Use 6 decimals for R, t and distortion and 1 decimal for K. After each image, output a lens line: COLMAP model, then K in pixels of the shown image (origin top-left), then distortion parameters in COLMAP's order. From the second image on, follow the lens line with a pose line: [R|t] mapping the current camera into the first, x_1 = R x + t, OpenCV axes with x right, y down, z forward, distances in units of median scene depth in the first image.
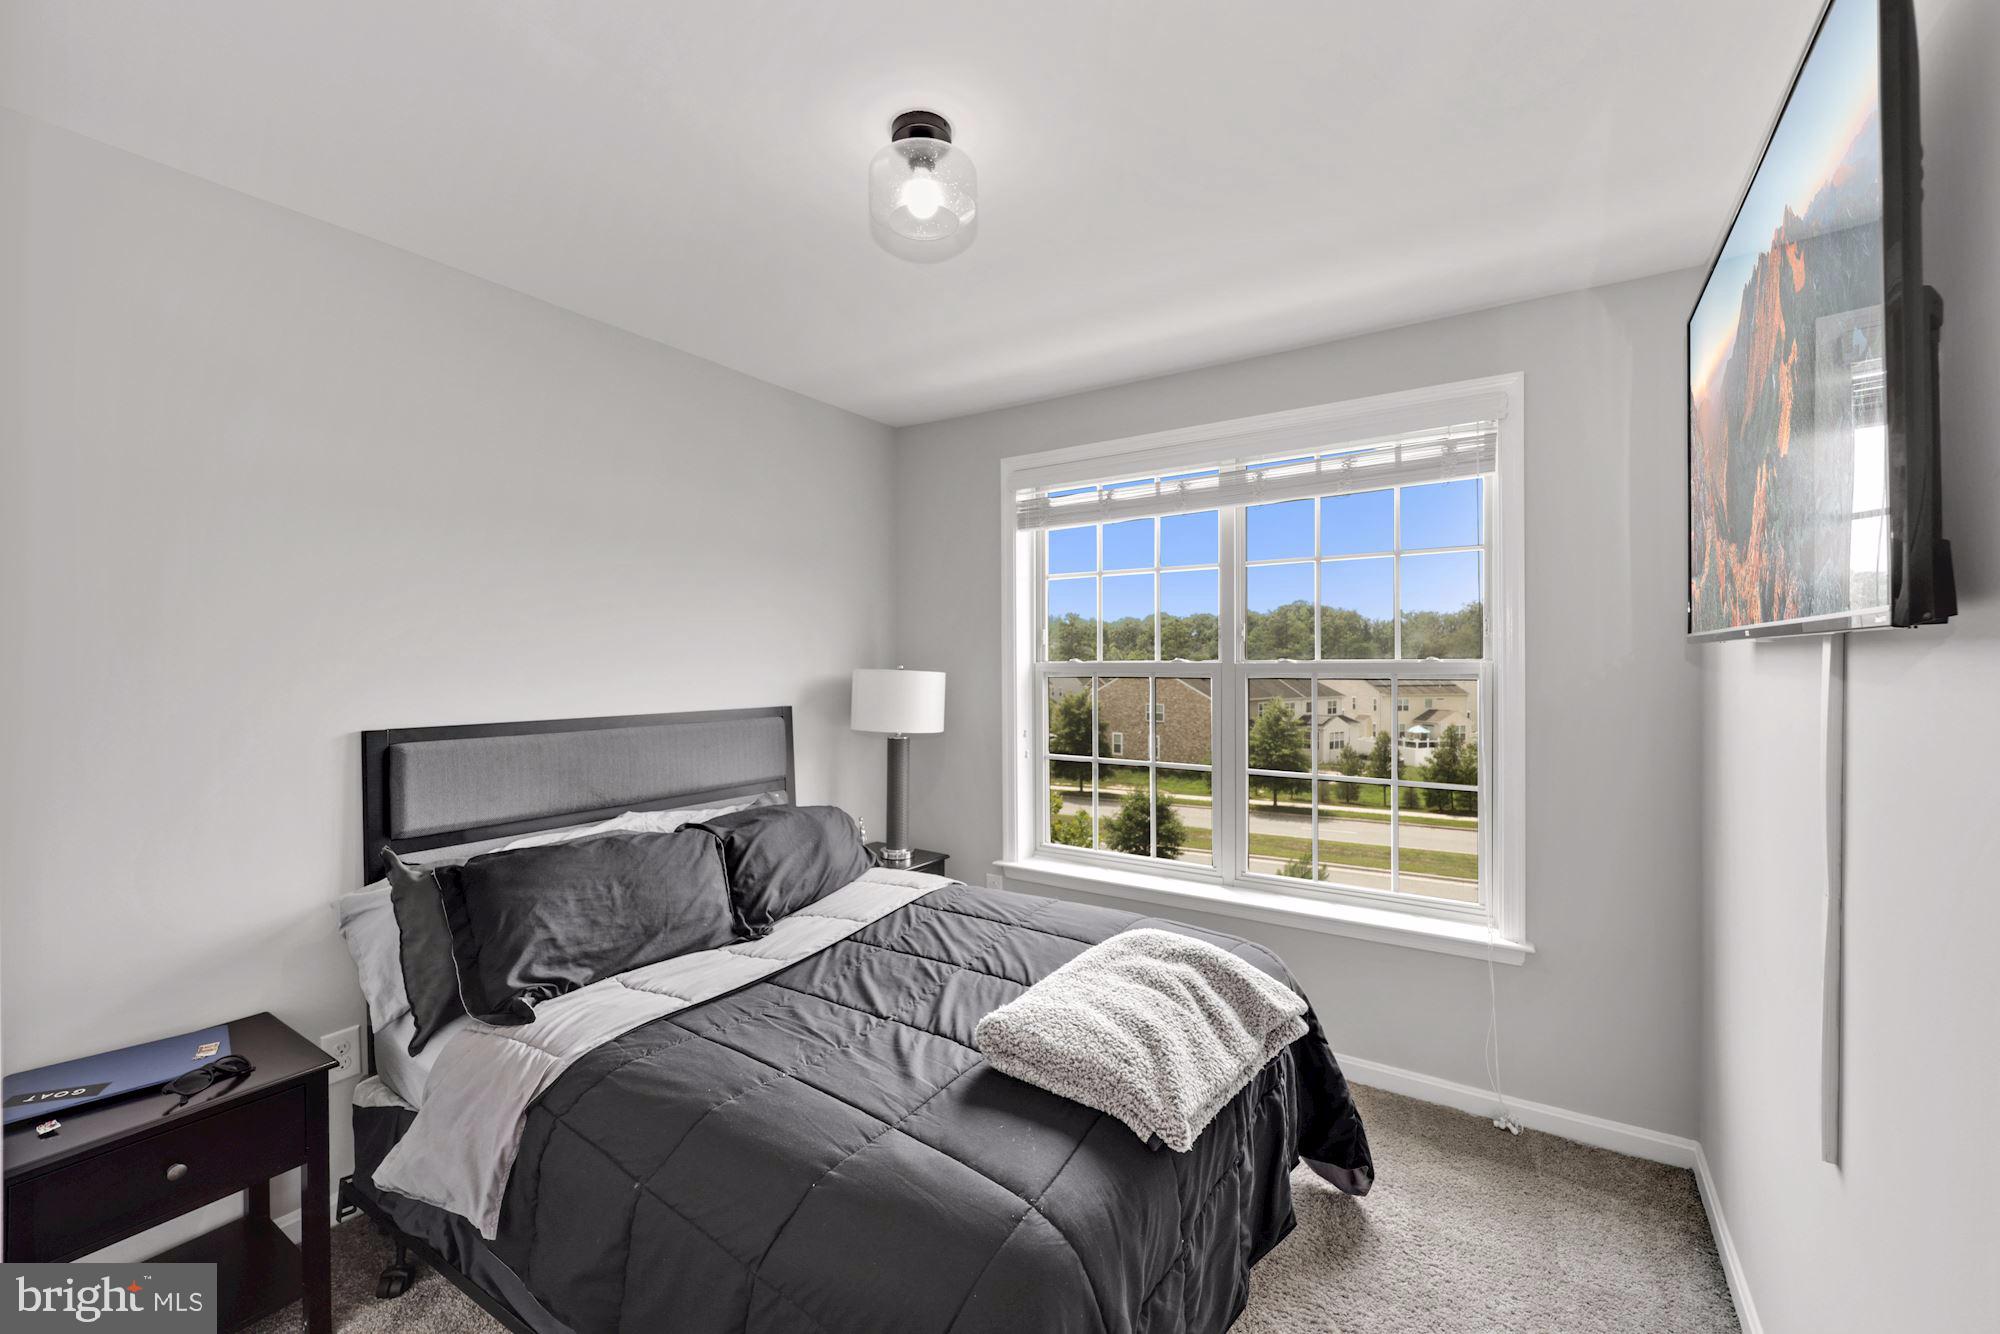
lens RADIAL K [[808.4, 0, 998.8], [0, 808.4, 657.2], [0, 0, 1]] dist [-0.001056, -0.000156]
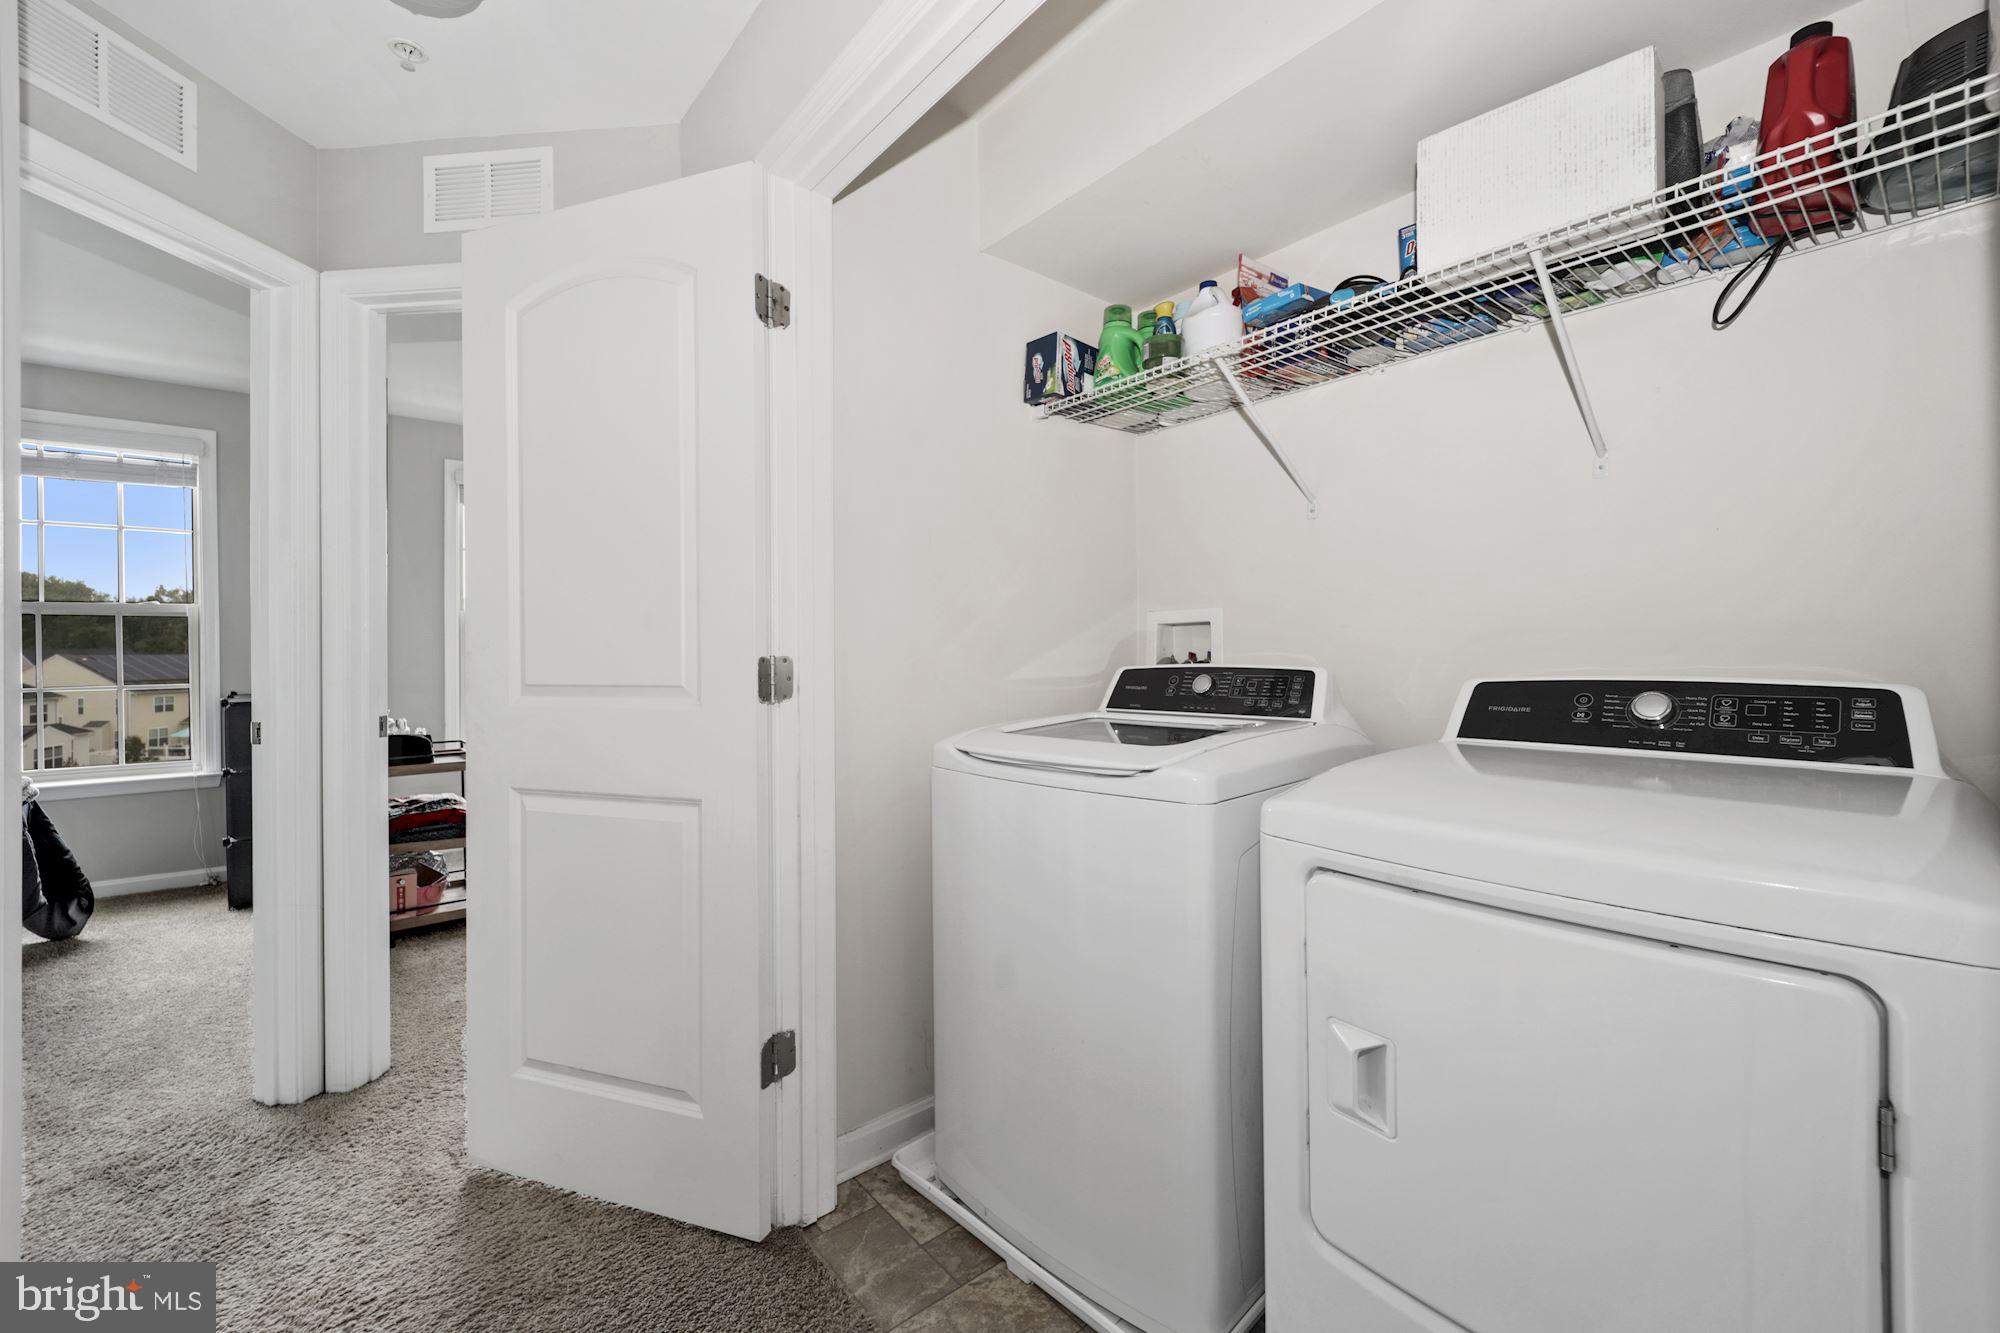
lens RADIAL K [[808.4, 0, 998.8], [0, 808.4, 656.7], [0, 0, 1]] dist [-0.001056, -0.000156]
pose [[0.302175, -0.008921, 0.953211, -0.121339], [-0.000760, 0.999954, 0.009599, 0.025142], [-0.953252, -0.003625, 0.302155, -0.277304]]
